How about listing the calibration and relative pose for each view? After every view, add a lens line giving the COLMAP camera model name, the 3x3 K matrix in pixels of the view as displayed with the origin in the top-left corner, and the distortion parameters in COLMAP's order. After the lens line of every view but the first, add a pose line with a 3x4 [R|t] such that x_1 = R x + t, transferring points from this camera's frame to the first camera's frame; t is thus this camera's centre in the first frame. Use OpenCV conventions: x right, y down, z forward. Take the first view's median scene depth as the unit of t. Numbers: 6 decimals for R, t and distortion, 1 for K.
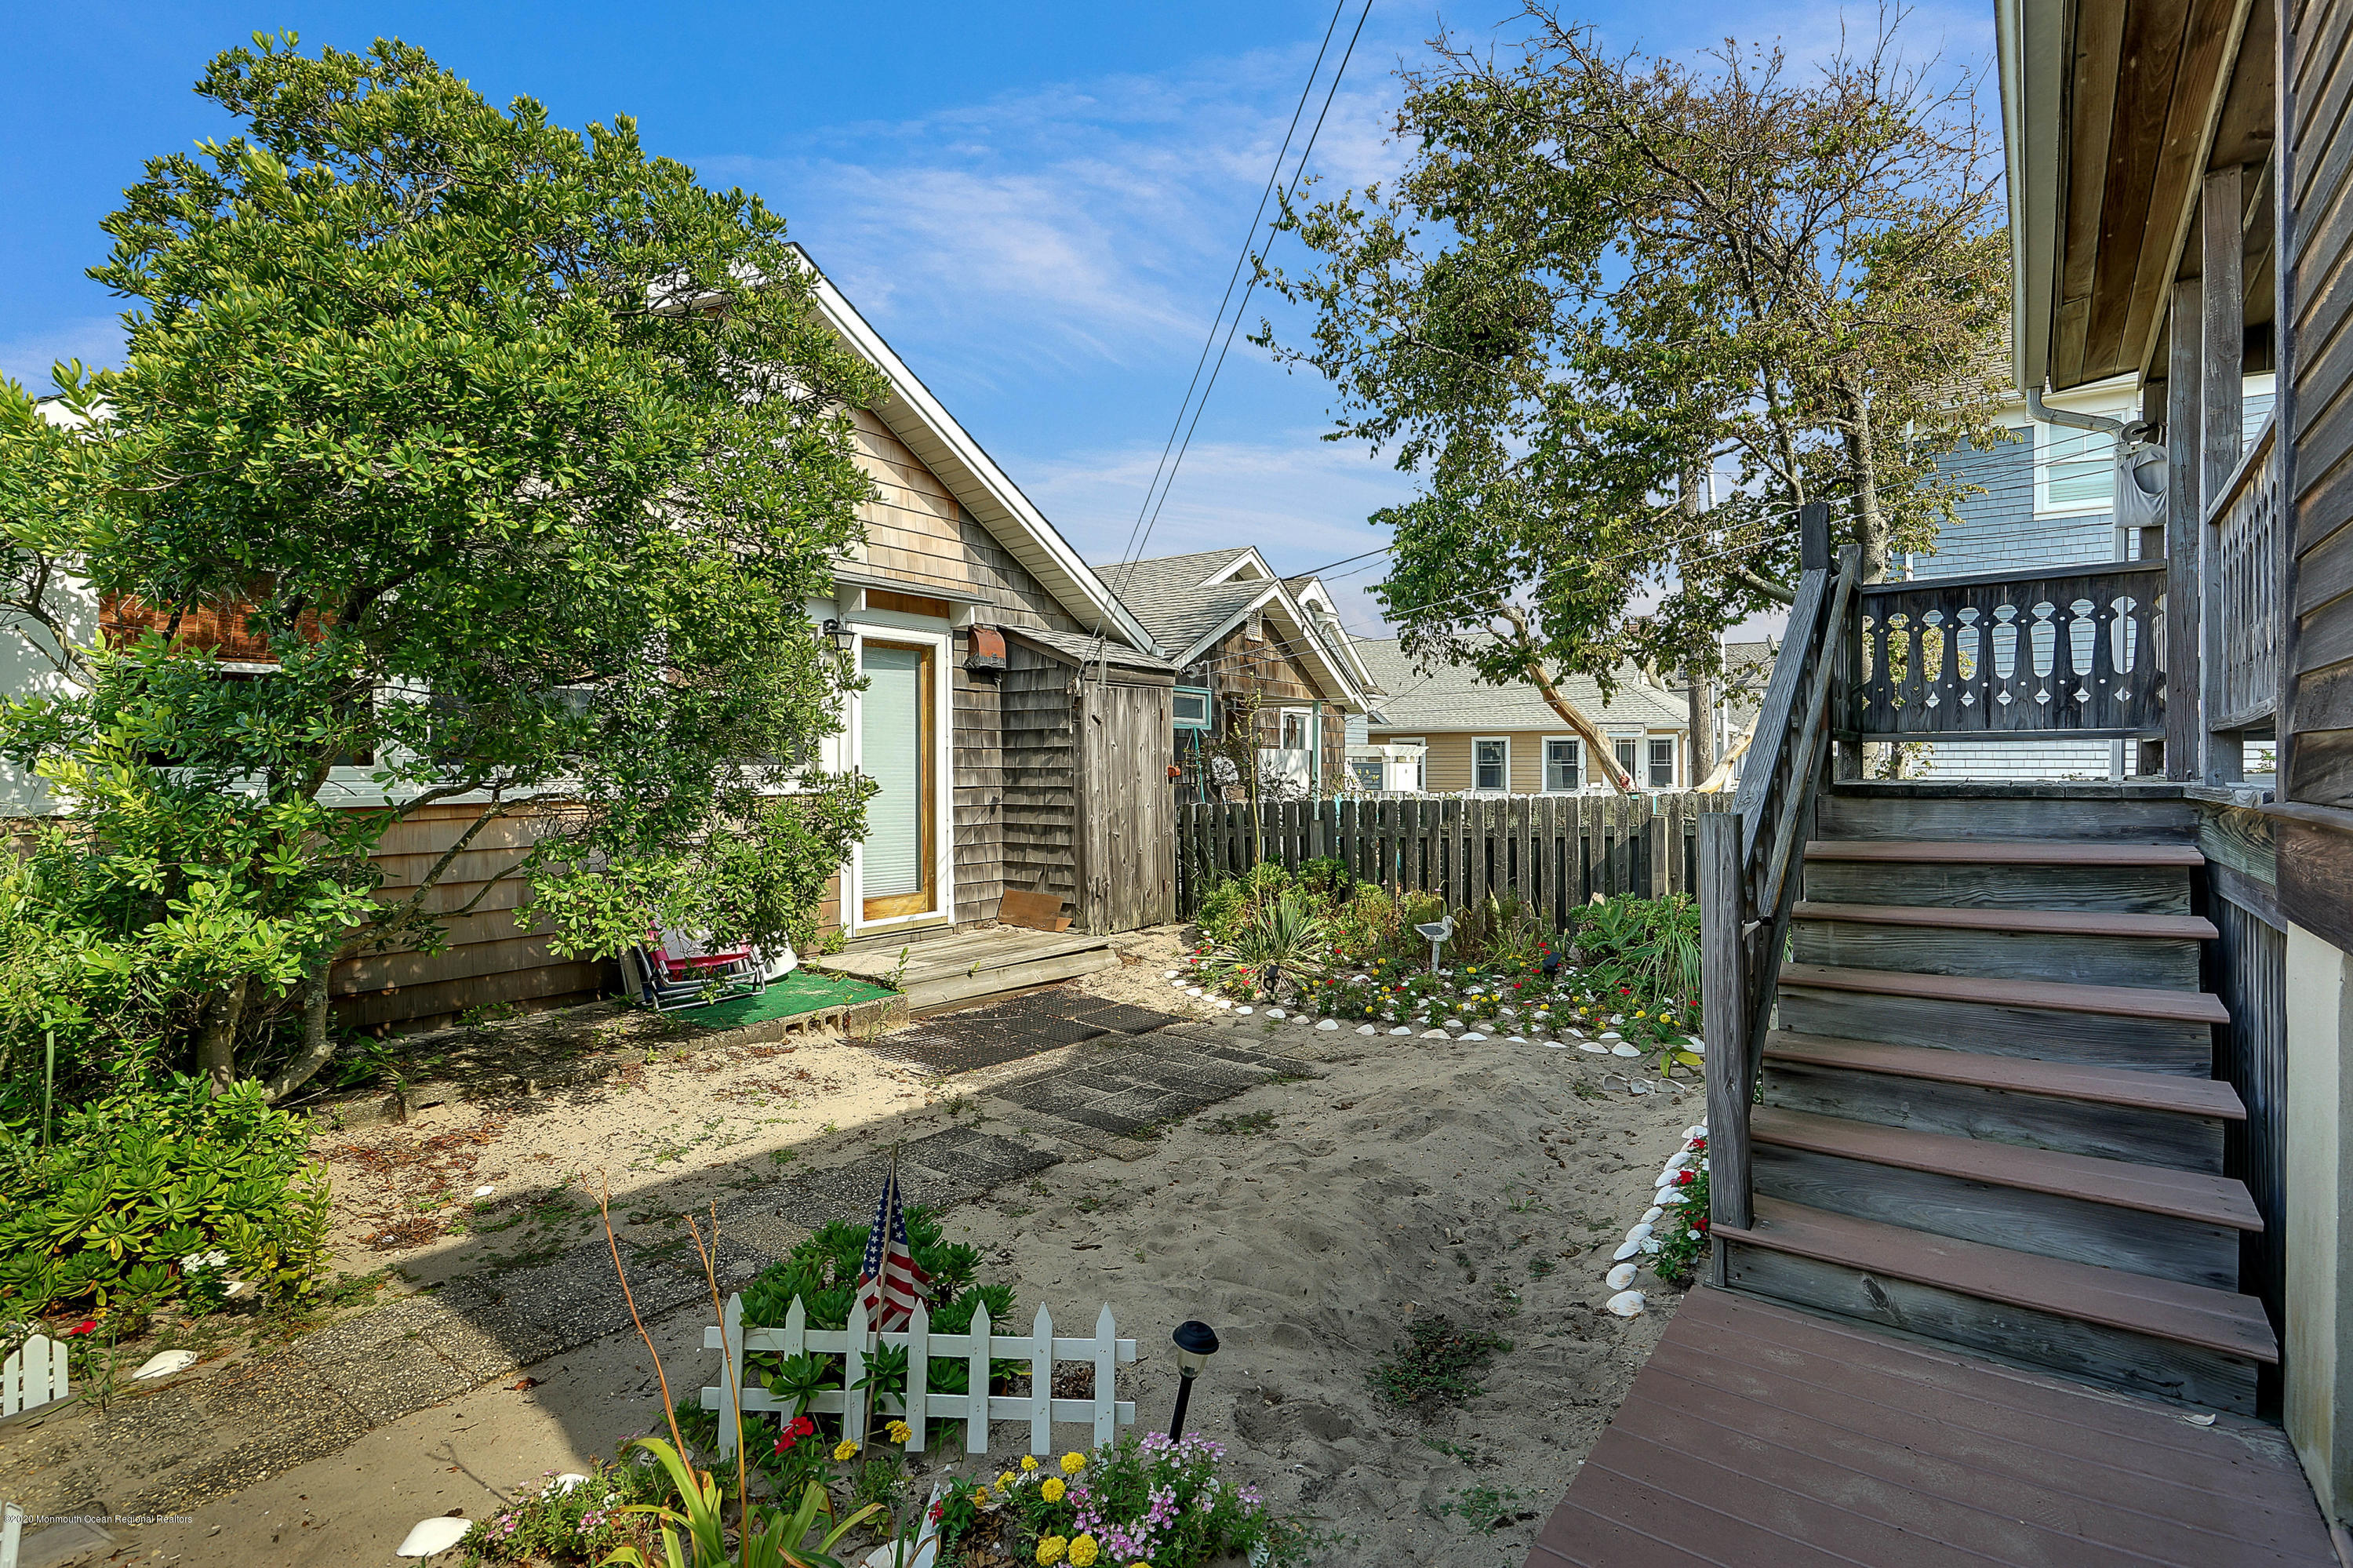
lens RADIAL K [[1096.6, 0, 1185.5], [0, 1096.6, 776.4], [0, 0, 1]] dist [0.001663, 0.000615]
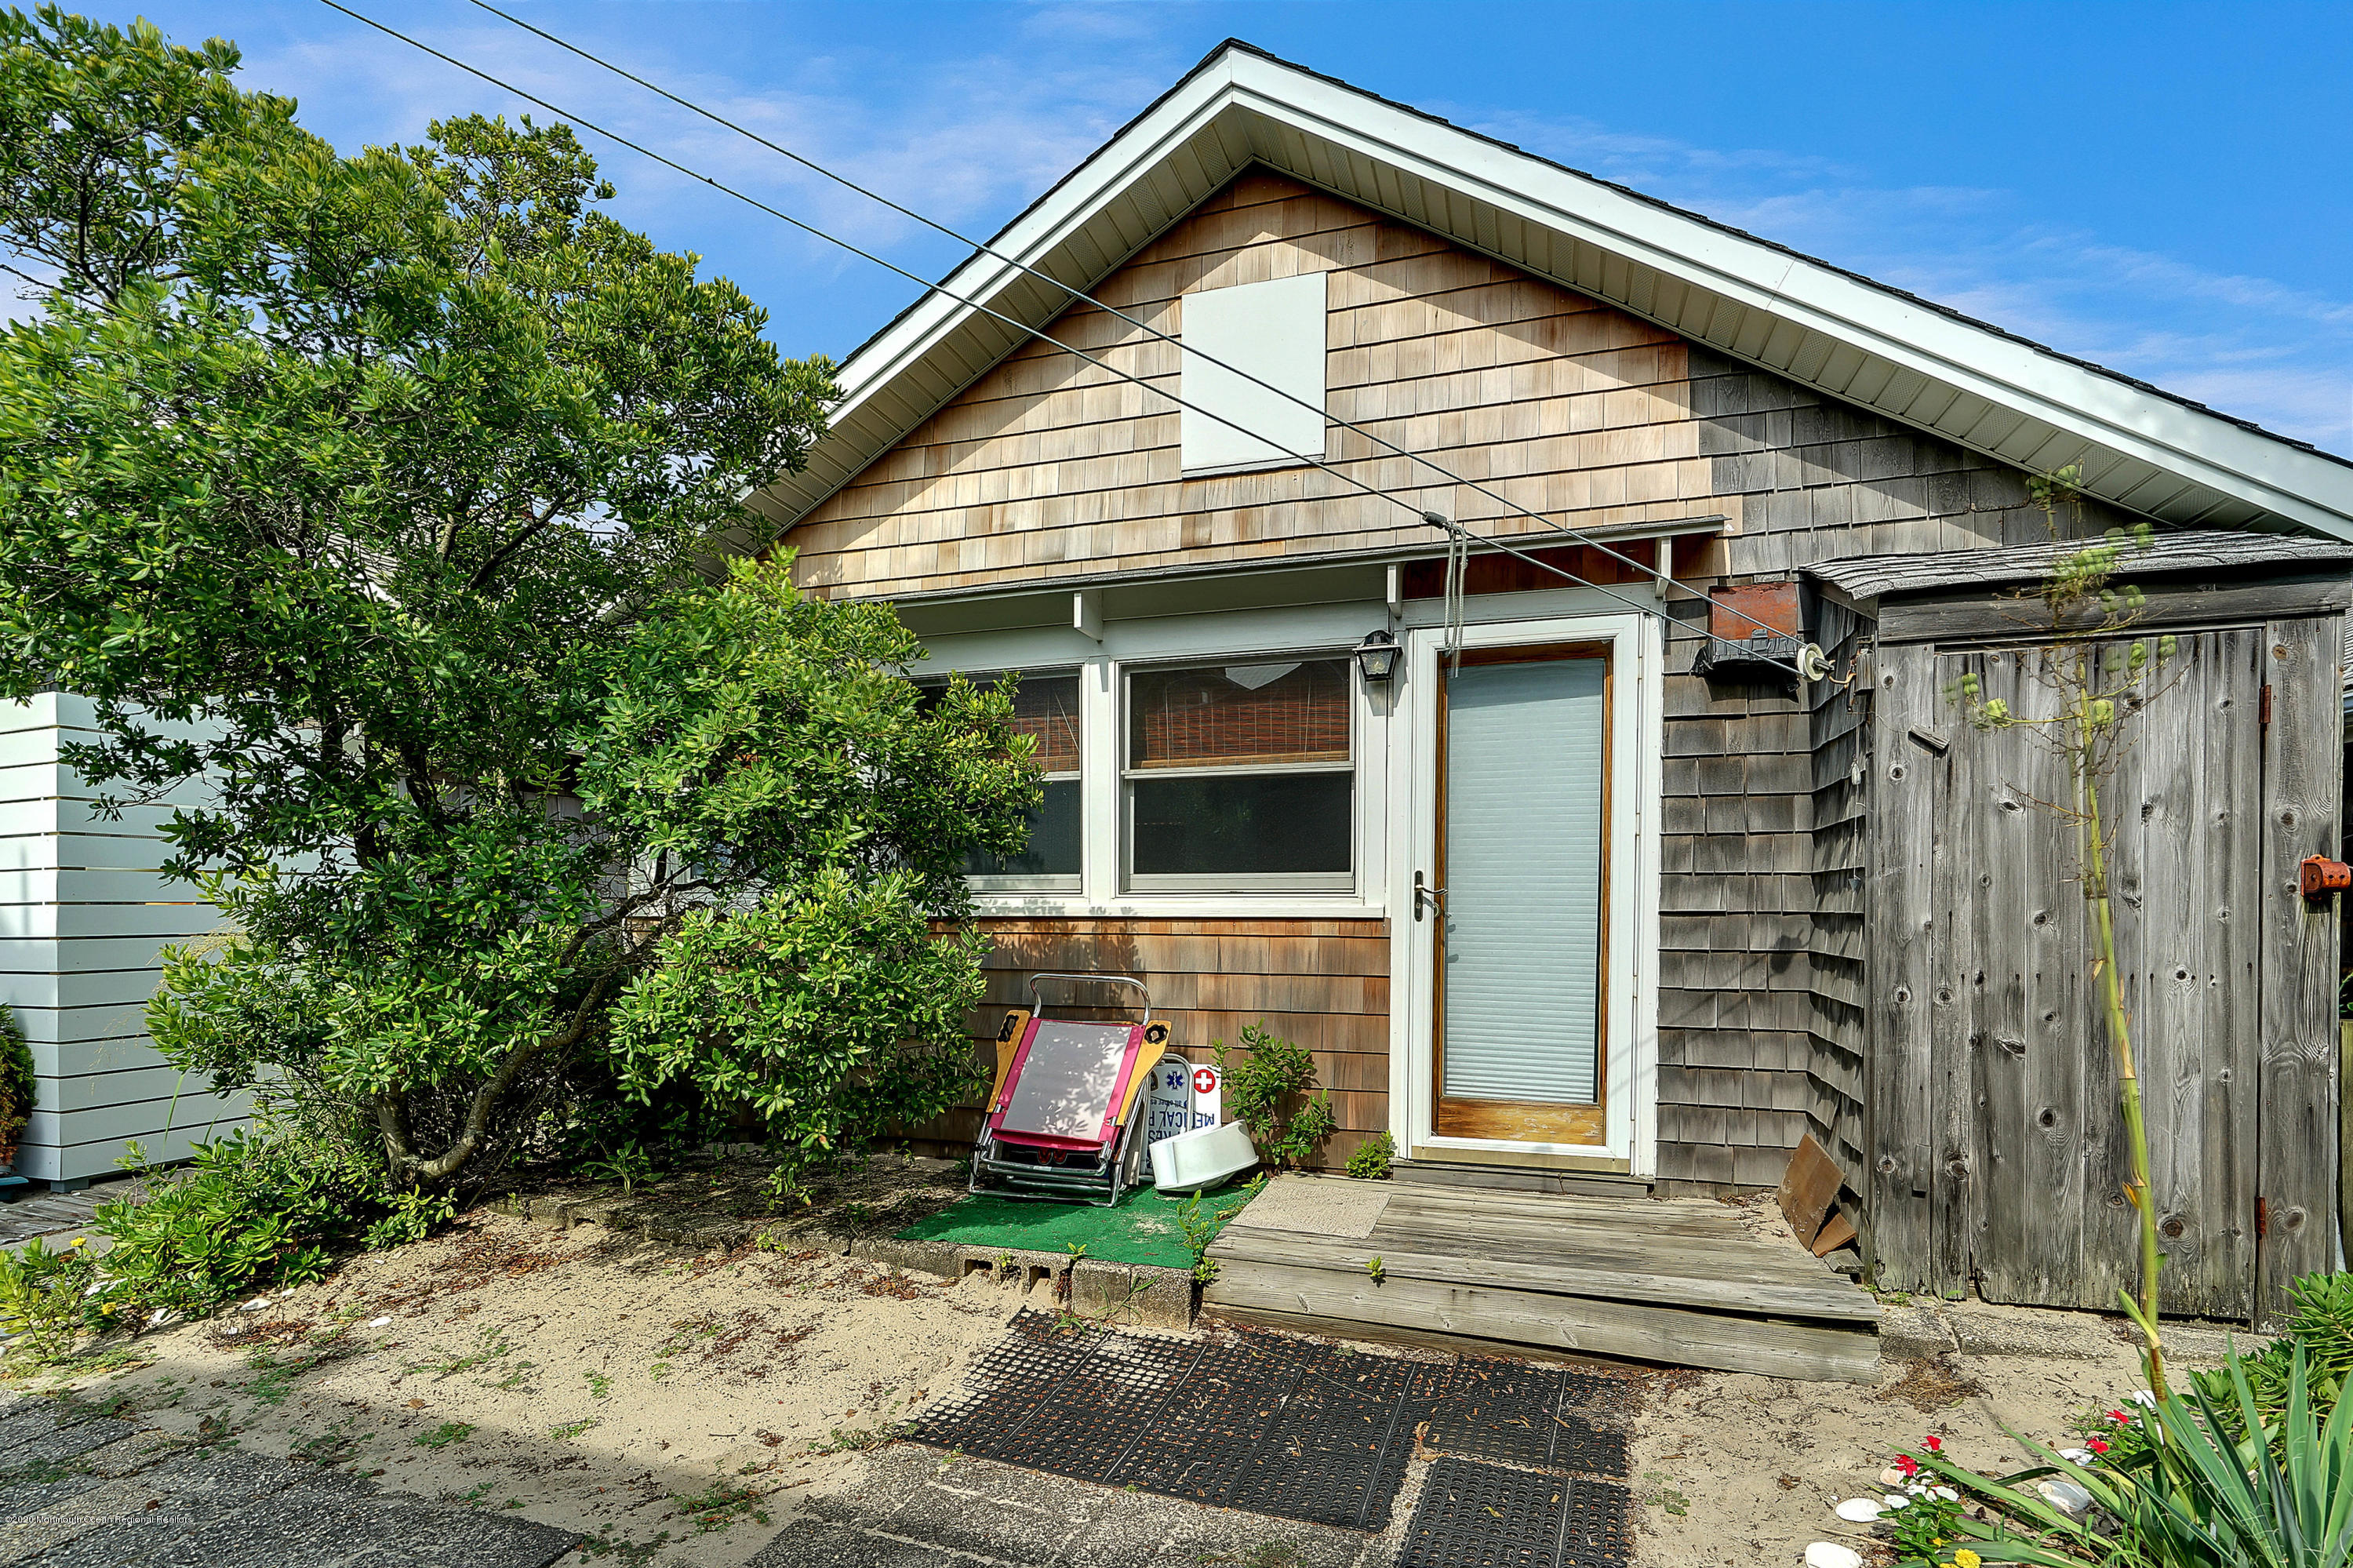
lens RADIAL K [[1147.0, 0, 1176.1], [0, 1147.0, 925.8], [0, 0, 1]] dist [-0.001718, -0.000446]
pose [[0.315570, 0.027987, -0.948489, 0.223672], [-0.009519, 0.999608, 0.026328, 0.004503], [0.948854, 0.000721, 0.315713, 0.617212]]
